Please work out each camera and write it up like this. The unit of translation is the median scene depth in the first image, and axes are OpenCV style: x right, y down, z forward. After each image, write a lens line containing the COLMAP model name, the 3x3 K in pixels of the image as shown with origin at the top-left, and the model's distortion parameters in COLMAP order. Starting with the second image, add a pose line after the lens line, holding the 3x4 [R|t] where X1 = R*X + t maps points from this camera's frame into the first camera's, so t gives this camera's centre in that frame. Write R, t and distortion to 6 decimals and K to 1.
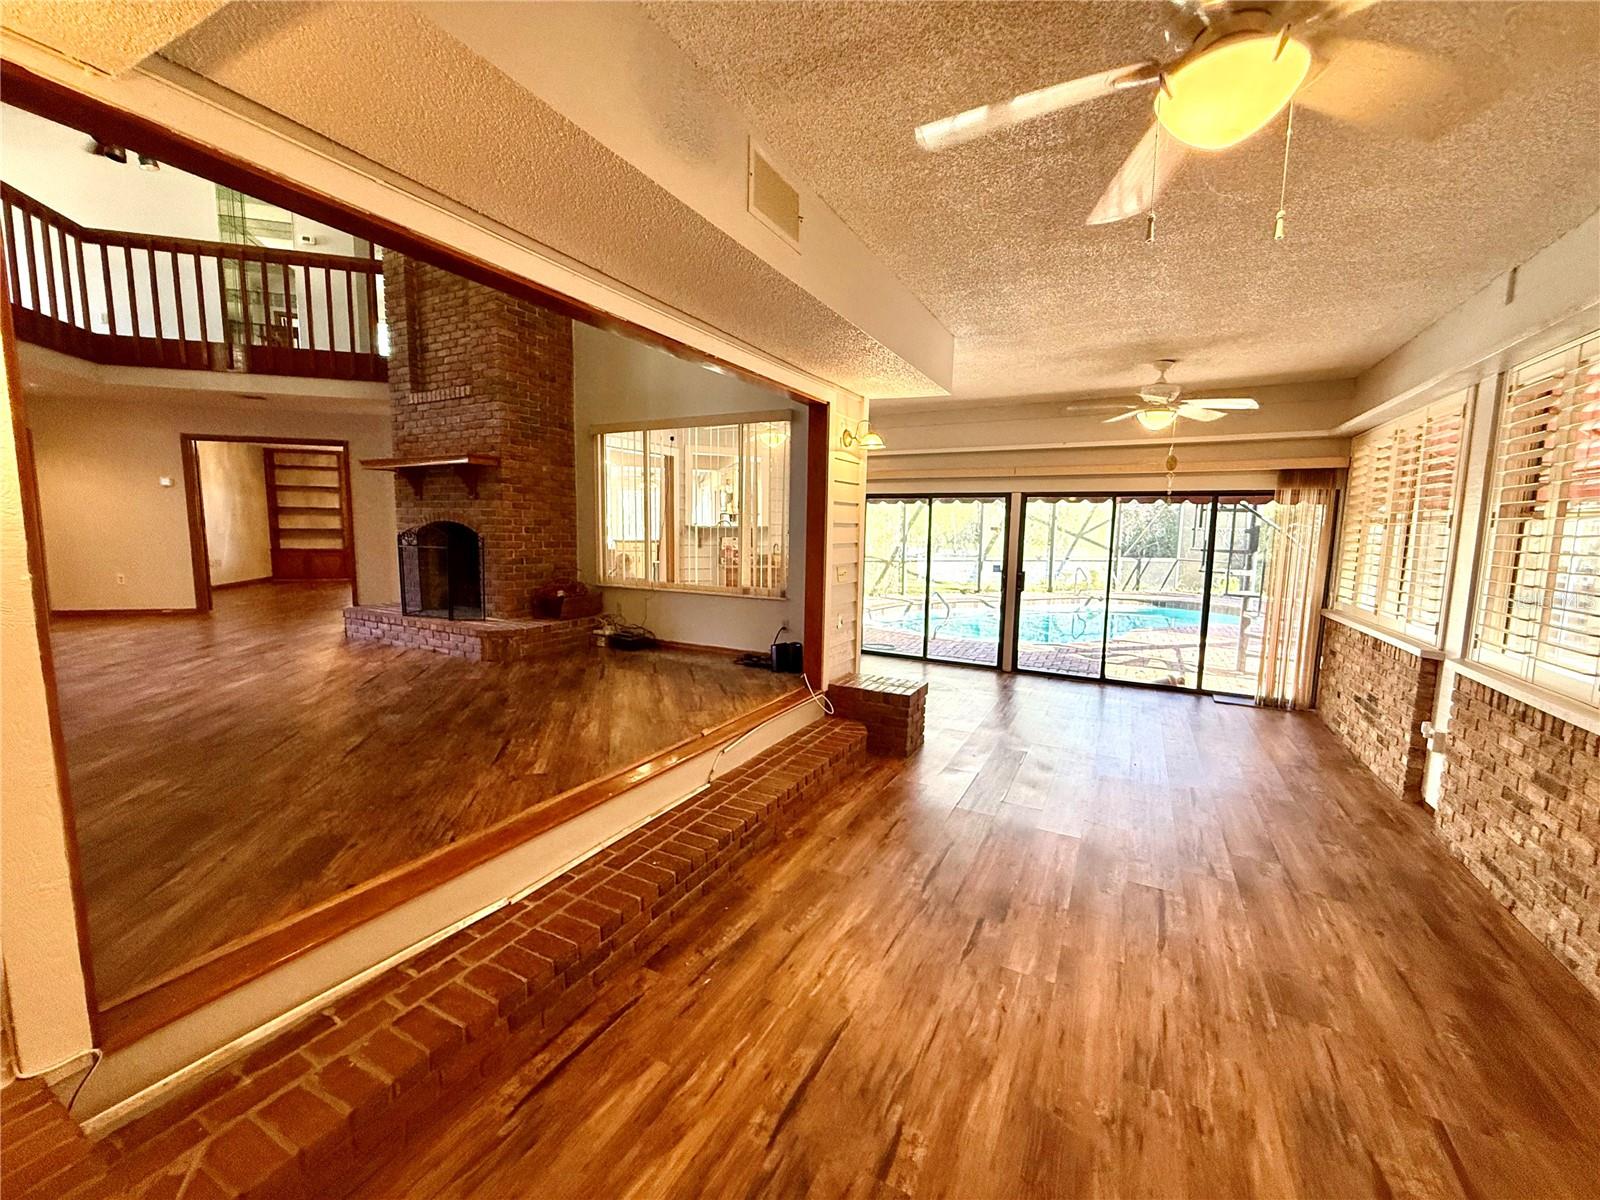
lens RADIAL K [[633.3, 0, 800.9], [0, 633.3, 604.9], [0, 0, 1]] dist [-0.003269, 0.000256]
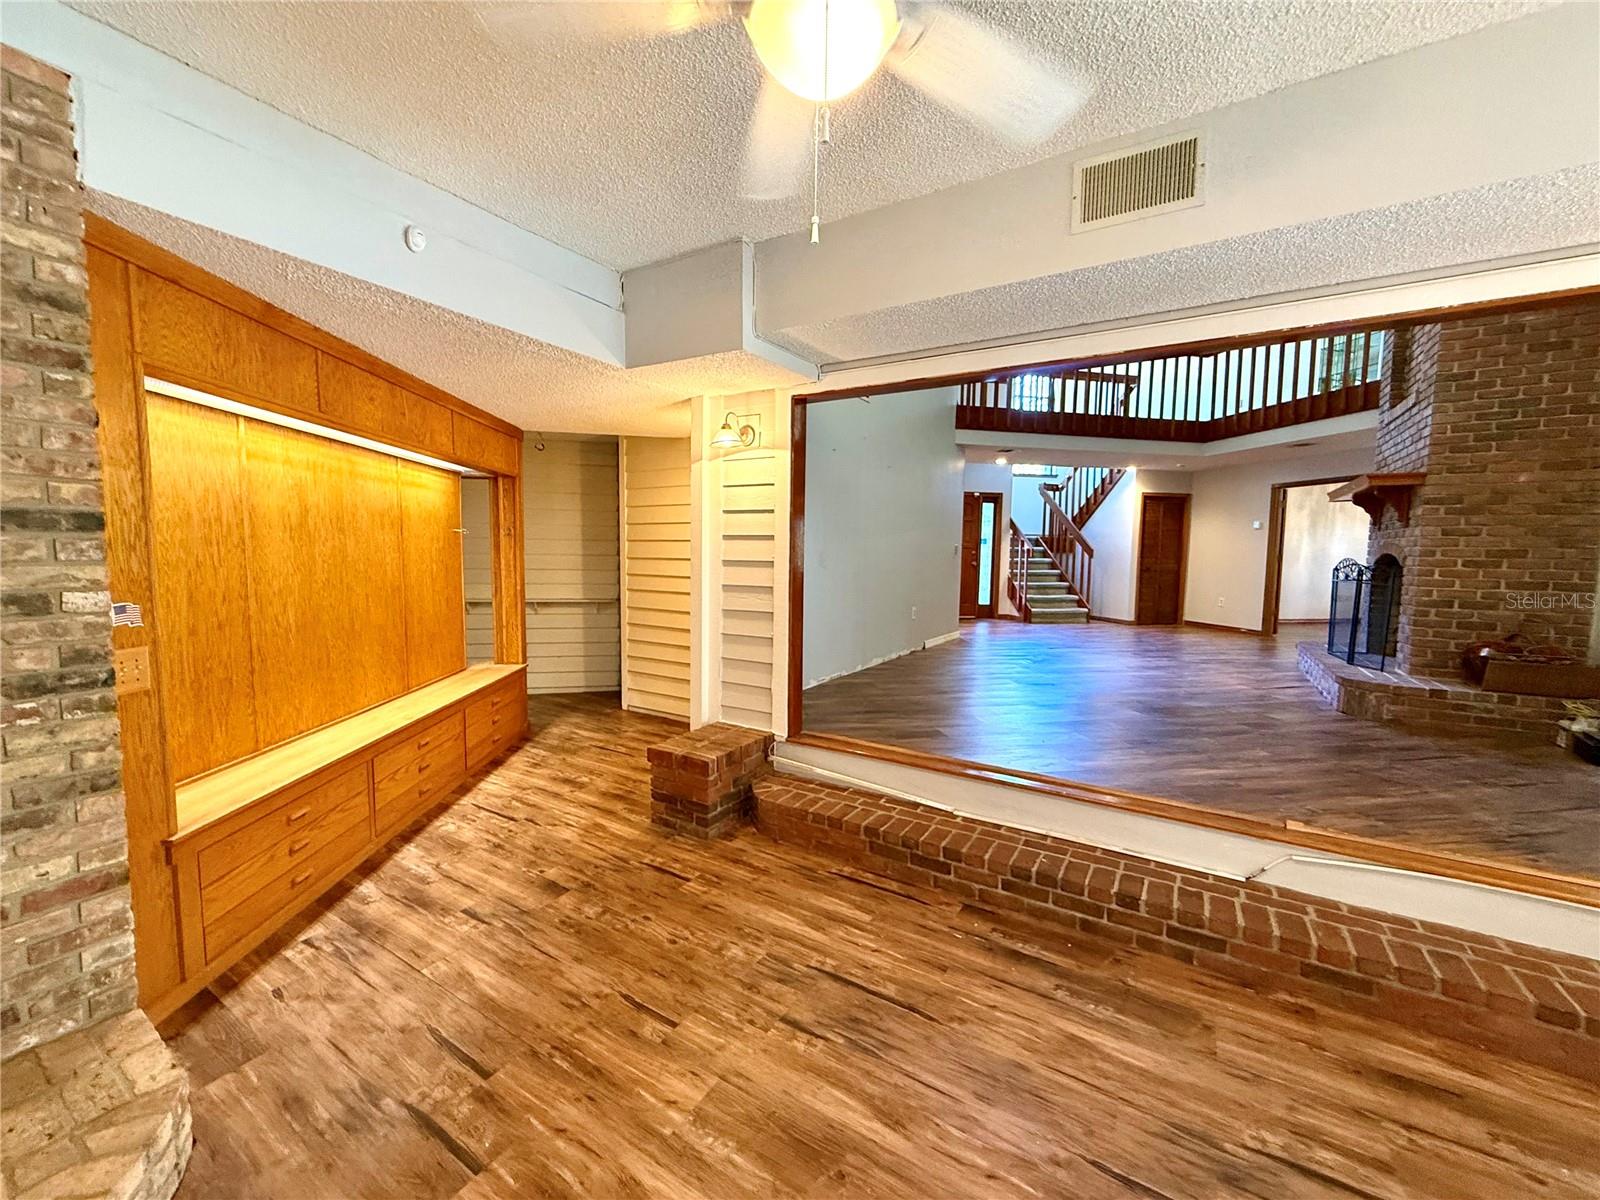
lens RADIAL K [[633.3, 0, 783.2], [0, 633.3, 597.8], [0, 0, 1]] dist [-0.003269, 0.000256]
pose [[-0.081607, 0.057322, -0.995015, 0.721043], [-0.135763, 0.988400, 0.068075, -0.036715], [0.987375, 0.140641, -0.072879, 0.495964]]
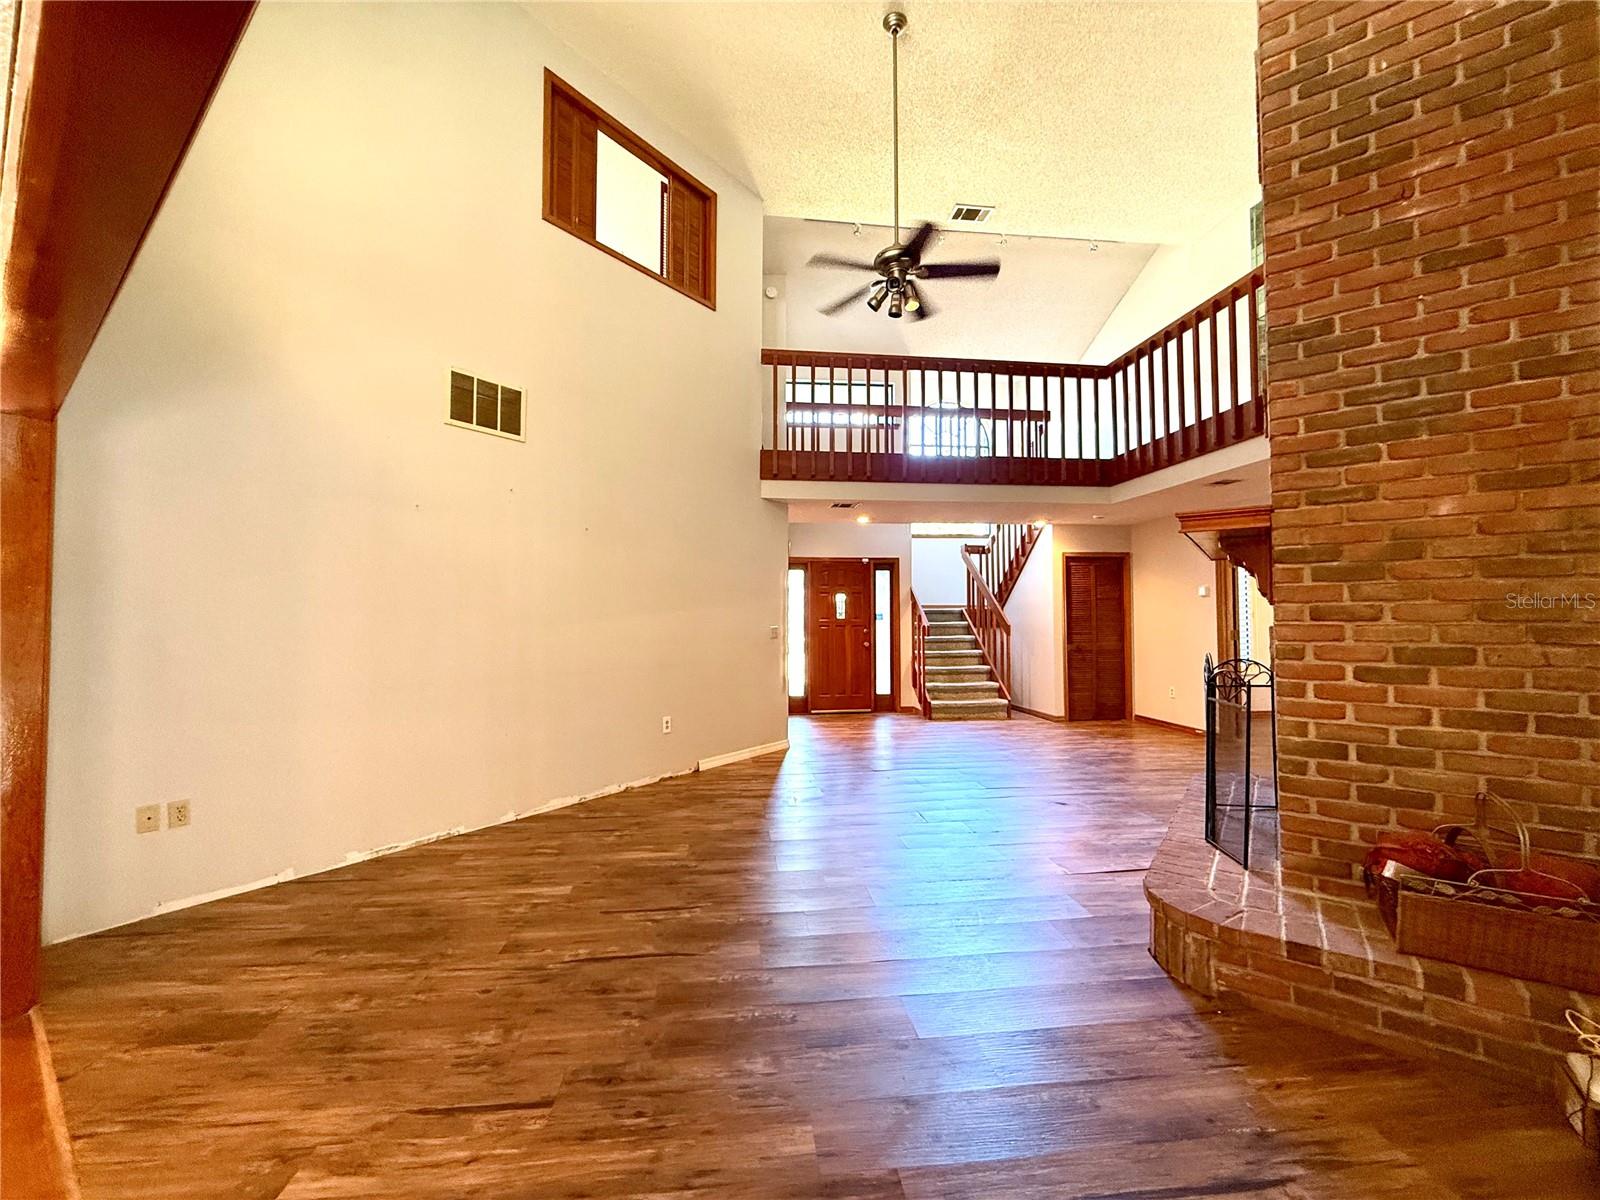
lens RADIAL K [[633.3, 0, 780.8], [0, 633.3, 599.2], [0, 0, 1]] dist [-0.003269, 0.000256]
pose [[-0.166928, -0.045447, -0.984921, 0.020178], [-0.116953, 0.992797, -0.025989, -0.213326], [0.979008, 0.110851, -0.171041, 1.354325]]
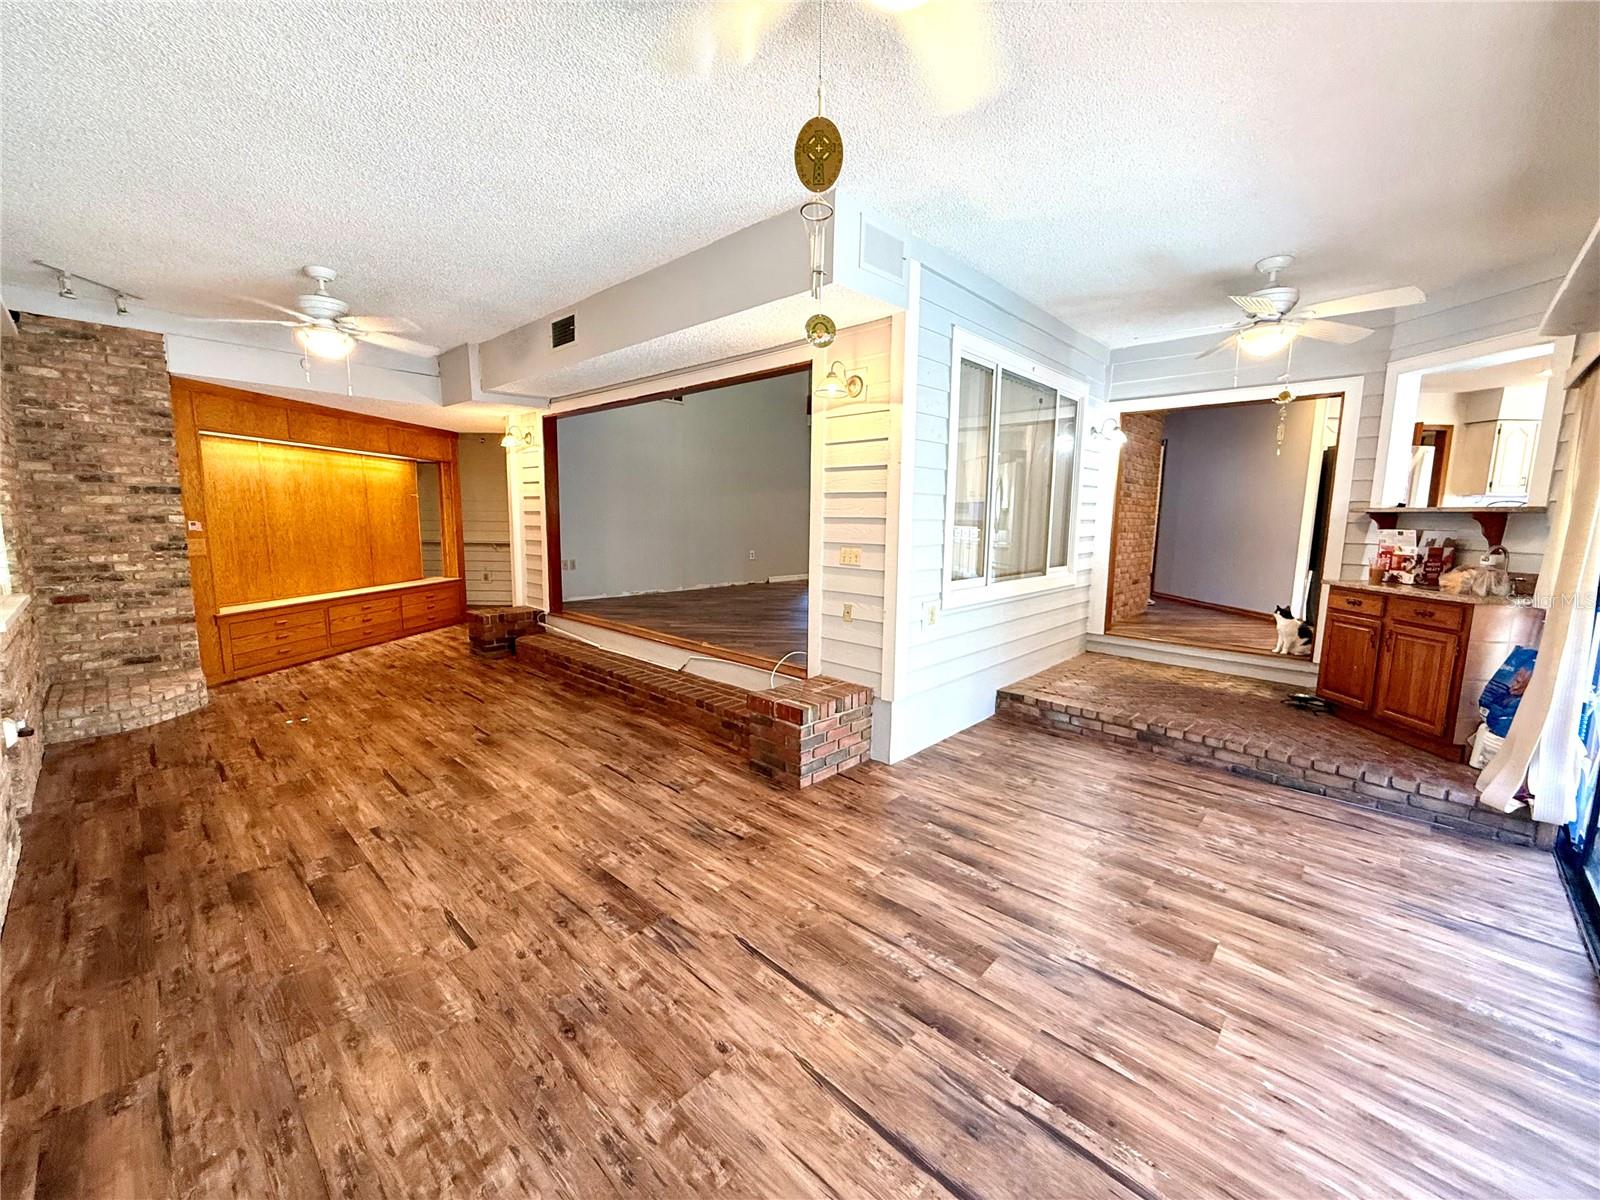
lens RADIAL K [[633.3, 0, 777.0], [0, 633.3, 597.8], [0, 0, 1]] dist [-0.003269, 0.000256]
pose [[-0.273680, 0.103976, -0.956184, 1.355128], [-0.134894, 0.980165, 0.145193, -0.154186], [0.952314, 0.168720, -0.254226, 1.747951]]
